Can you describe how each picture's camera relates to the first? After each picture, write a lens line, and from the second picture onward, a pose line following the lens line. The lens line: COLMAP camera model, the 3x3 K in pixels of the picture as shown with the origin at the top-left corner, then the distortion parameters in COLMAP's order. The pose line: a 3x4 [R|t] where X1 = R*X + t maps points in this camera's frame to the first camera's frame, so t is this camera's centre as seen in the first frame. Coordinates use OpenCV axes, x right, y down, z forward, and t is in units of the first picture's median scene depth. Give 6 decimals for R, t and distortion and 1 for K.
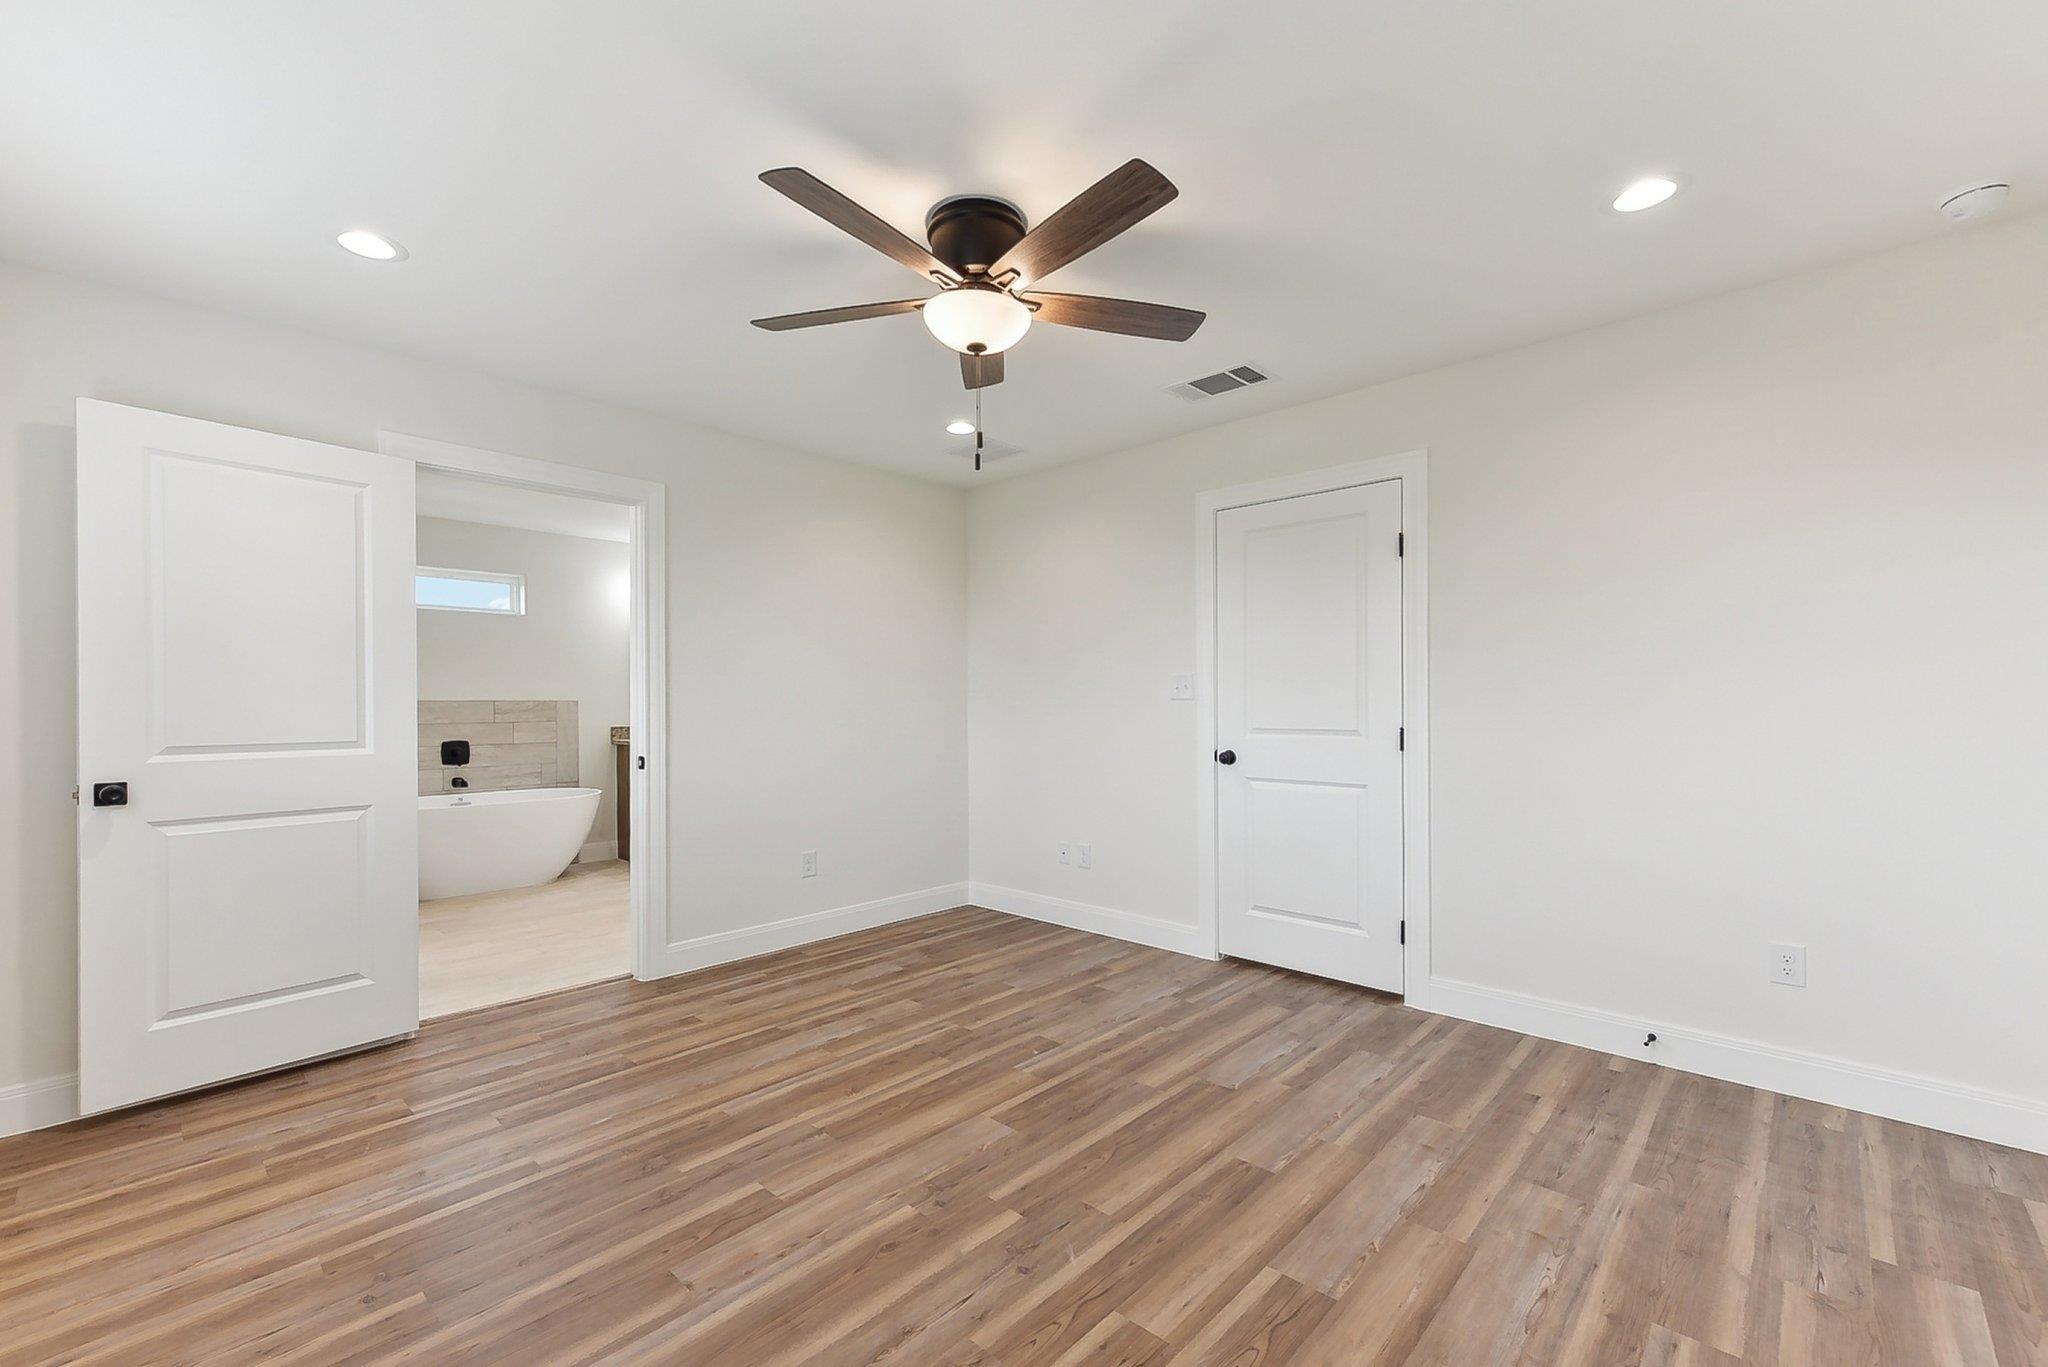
lens RADIAL K [[843.6, 0, 1018.8], [0, 843.6, 695.5], [0, 0, 1]] dist [0.010585, -0.002726]
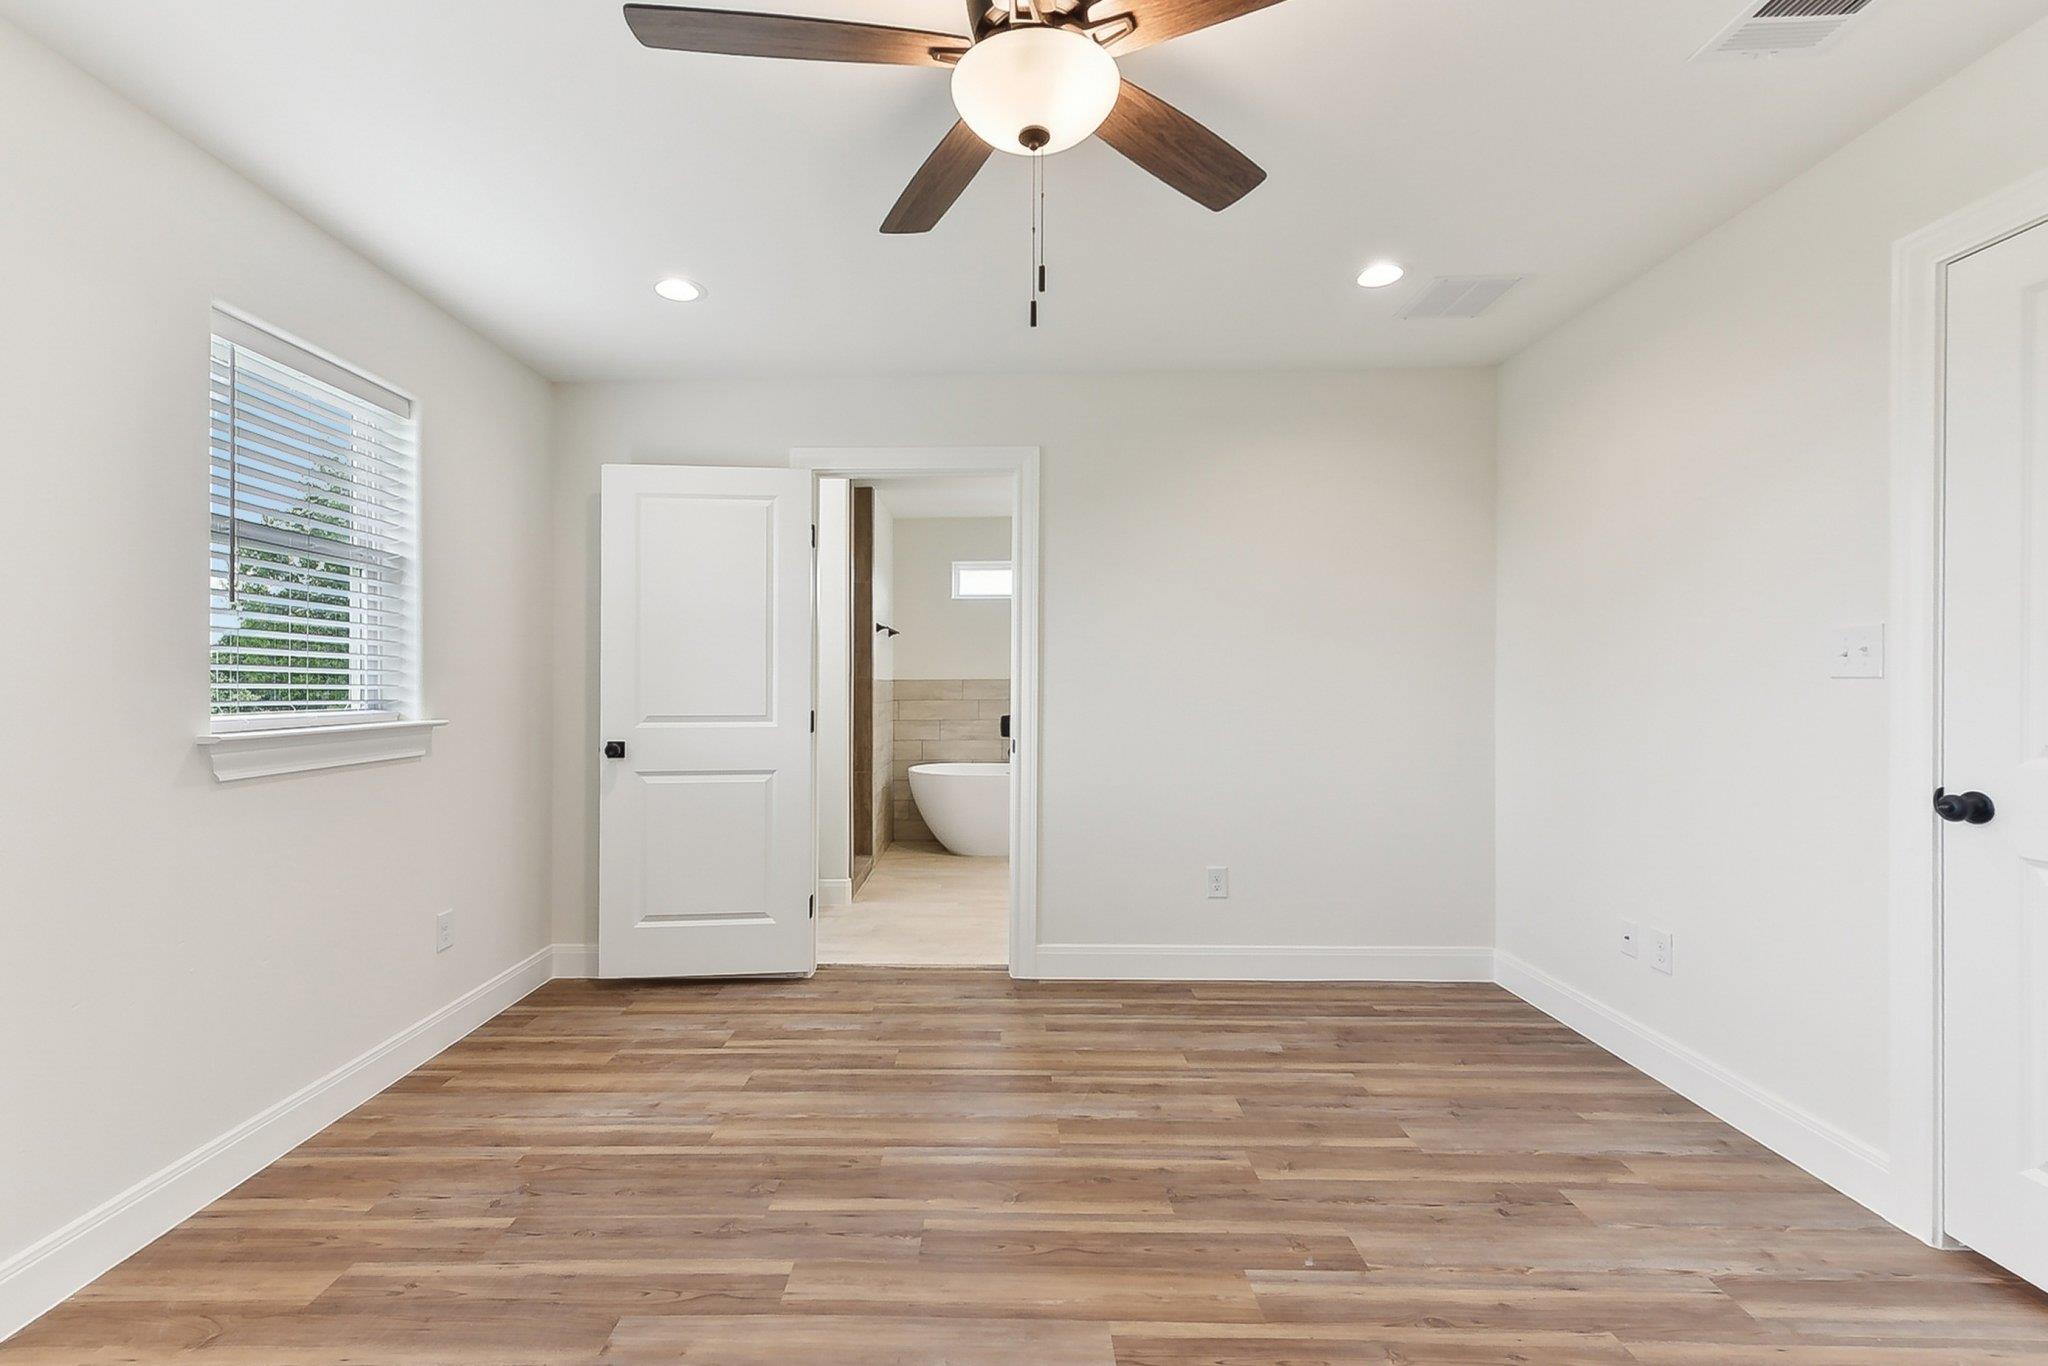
lens RADIAL K [[875.8, 0, 1022.9], [0, 875.8, 678.1], [0, 0, 1]] dist [0.007121, -0.001632]
pose [[0.670489, -0.001319, -0.741918, 0.376964], [0.007951, 0.999954, 0.005408, -0.002377], [0.741877, -0.009525, 0.670469, 0.462011]]
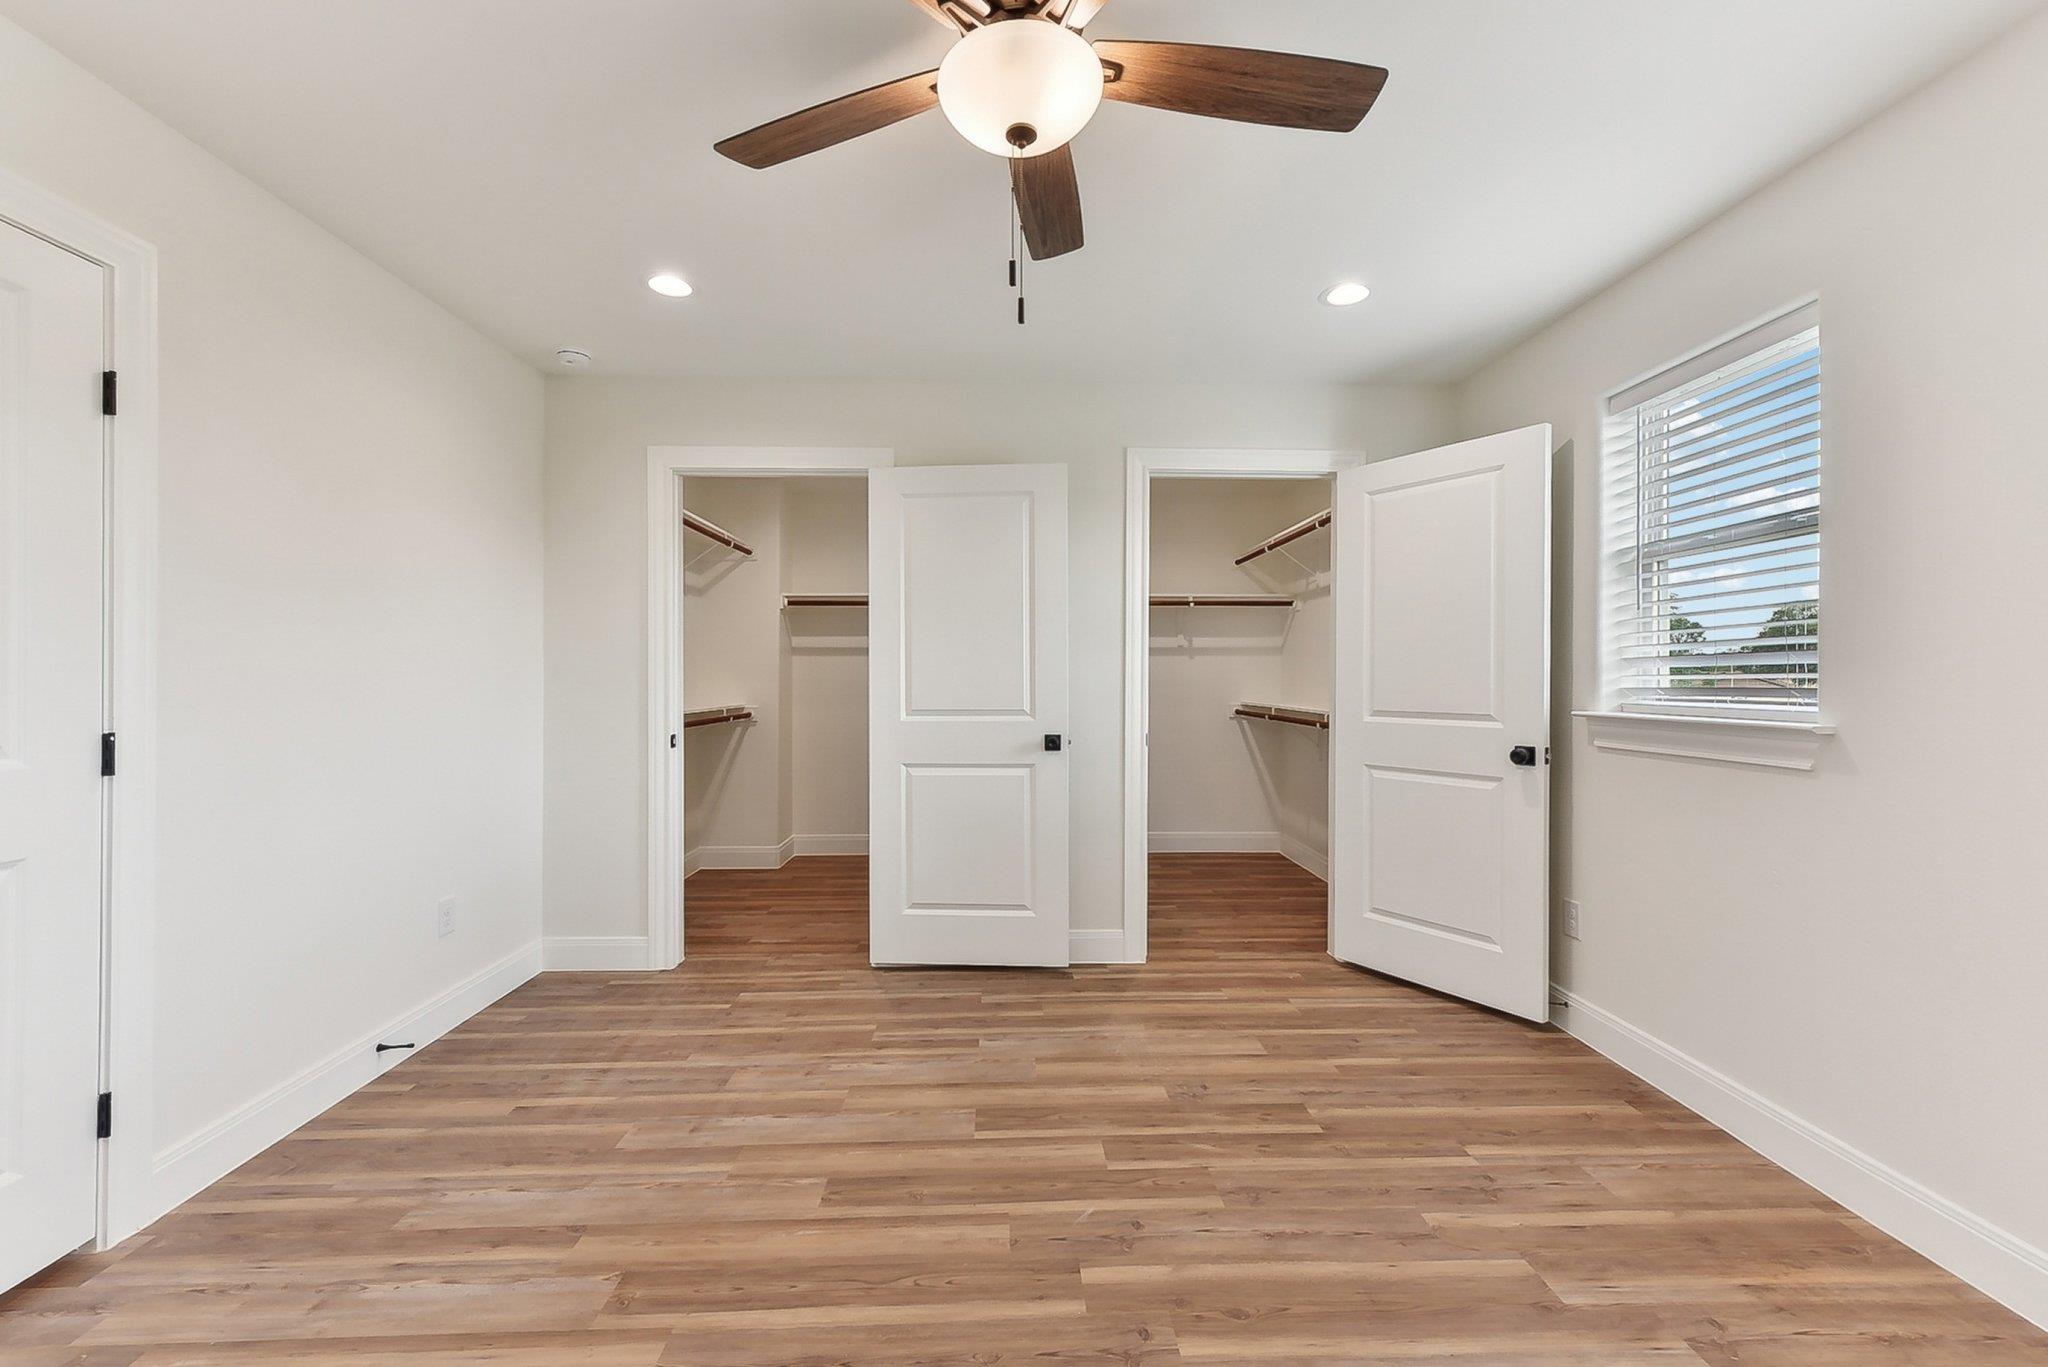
lens RADIAL K [[843.6, 0, 1016.0], [0, 843.6, 684.0], [0, 0, 1]] dist [0.010585, -0.002726]
pose [[-0.704241, 0.003785, 0.709951, -0.423138], [-0.000310, 0.999984, -0.005639, 0.012613], [-0.709961, -0.004191, -0.704229, 1.233165]]
